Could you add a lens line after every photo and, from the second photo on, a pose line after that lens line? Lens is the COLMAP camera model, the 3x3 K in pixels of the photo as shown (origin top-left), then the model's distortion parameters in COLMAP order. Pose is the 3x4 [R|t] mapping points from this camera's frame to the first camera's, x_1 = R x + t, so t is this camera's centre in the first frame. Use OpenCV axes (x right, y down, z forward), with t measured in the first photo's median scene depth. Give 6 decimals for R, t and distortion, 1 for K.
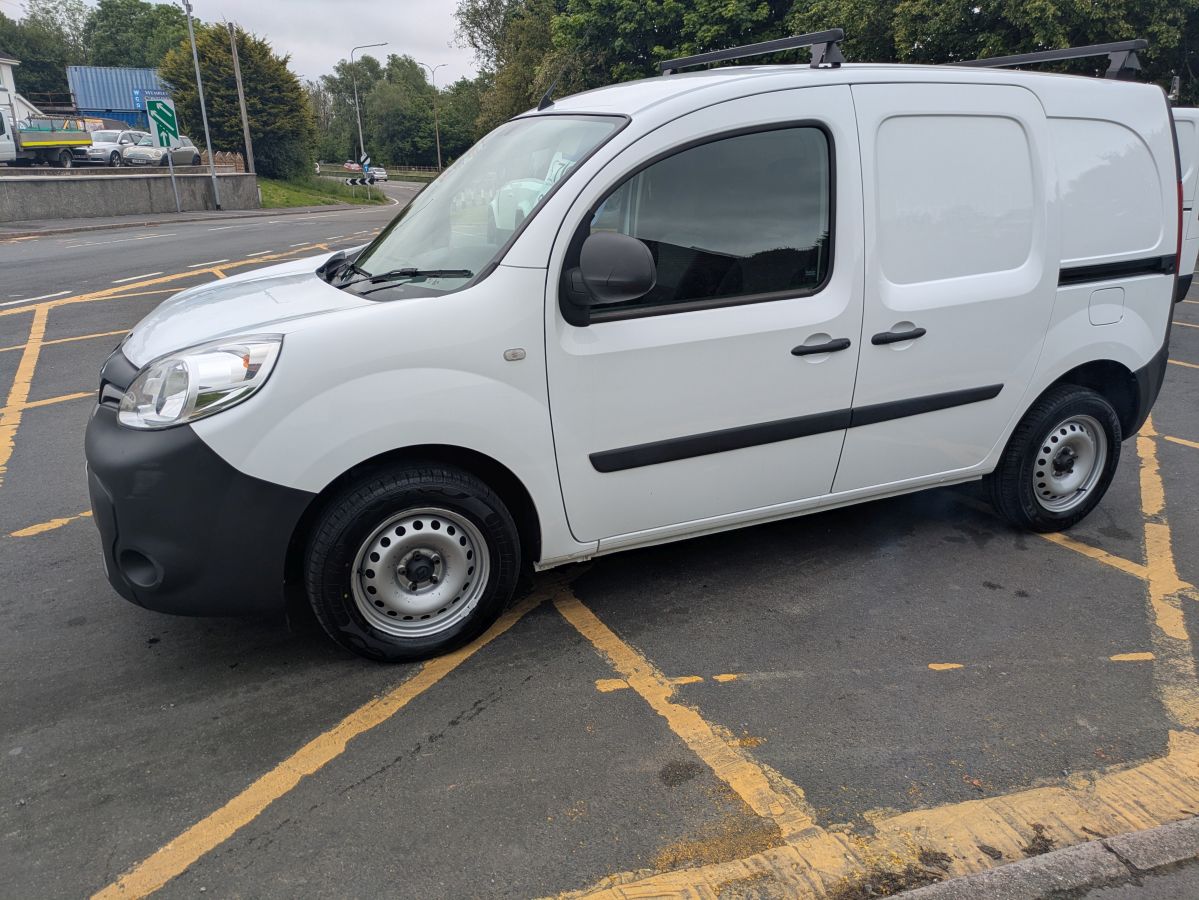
lens RADIAL K [[890.4, 0, 599.5], [0, 890.4, 450.0], [0, 0, 1]] dist [0.048682, -0.054744]
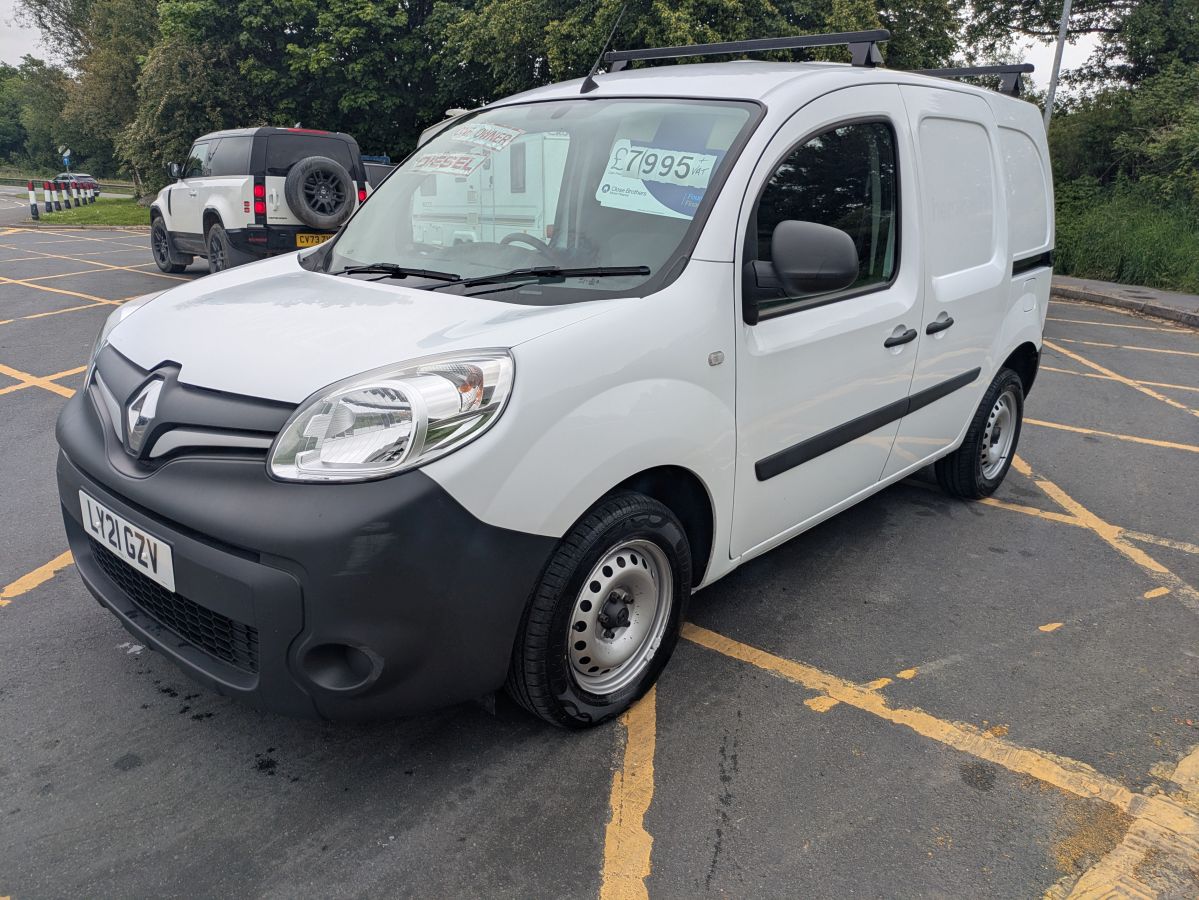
lens RADIAL K [[895.5, 0, 571.3], [0, 895.5, 453.5], [0, 0, 1]] dist [0.038067, -0.035142]
pose [[0.923348, -0.090929, 0.373041, -0.534294], [0.094068, 0.995517, 0.009819, -0.031716], [-0.372262, 0.026025, 0.927763, 0.201199]]
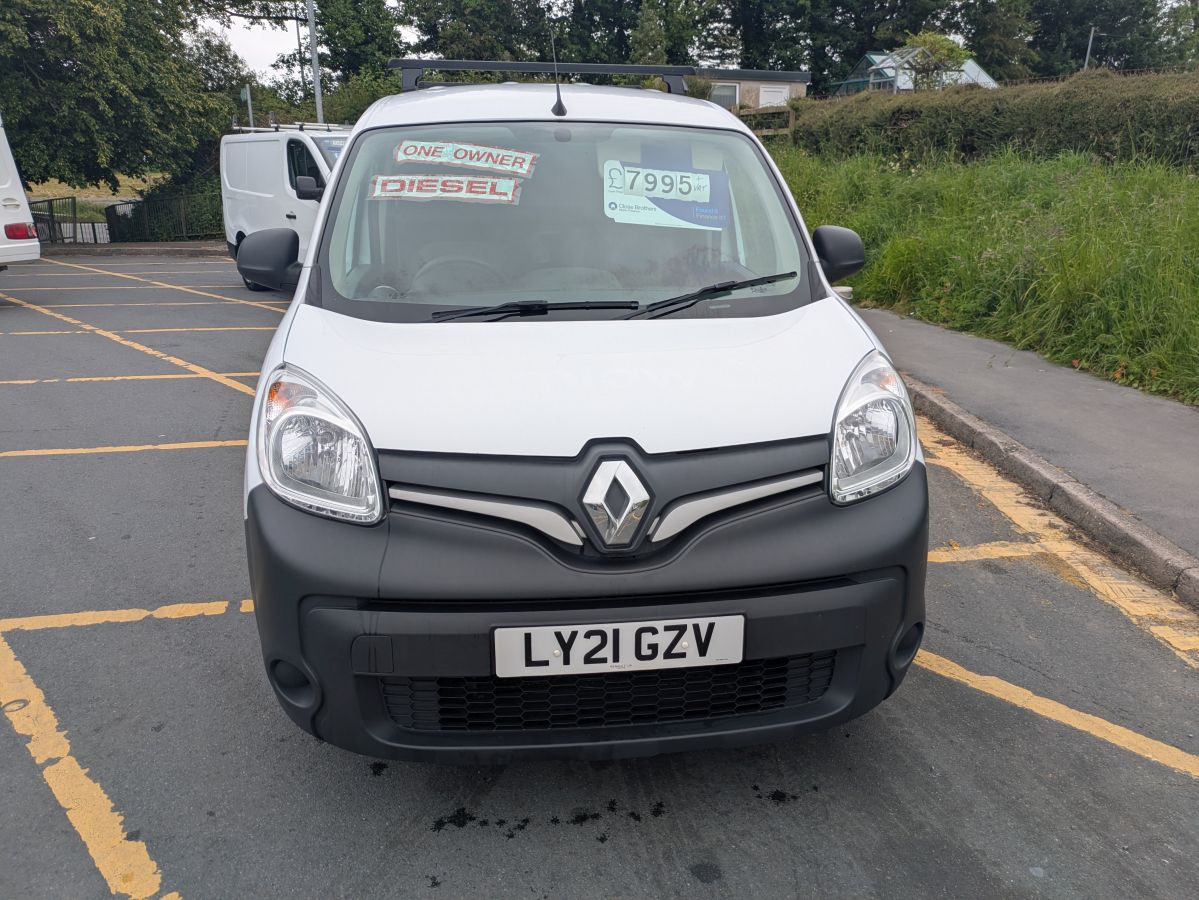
lens RADIAL K [[904.7, 0, 597.7], [0, 904.7, 437.6], [0, 0, 1]] dist [0.045460, -0.041030]
pose [[0.302079, -0.274822, 0.912809, -1.201841], [0.287559, 0.939209, 0.187608, -0.272263], [-0.908878, 0.205814, 0.362743, 0.816980]]
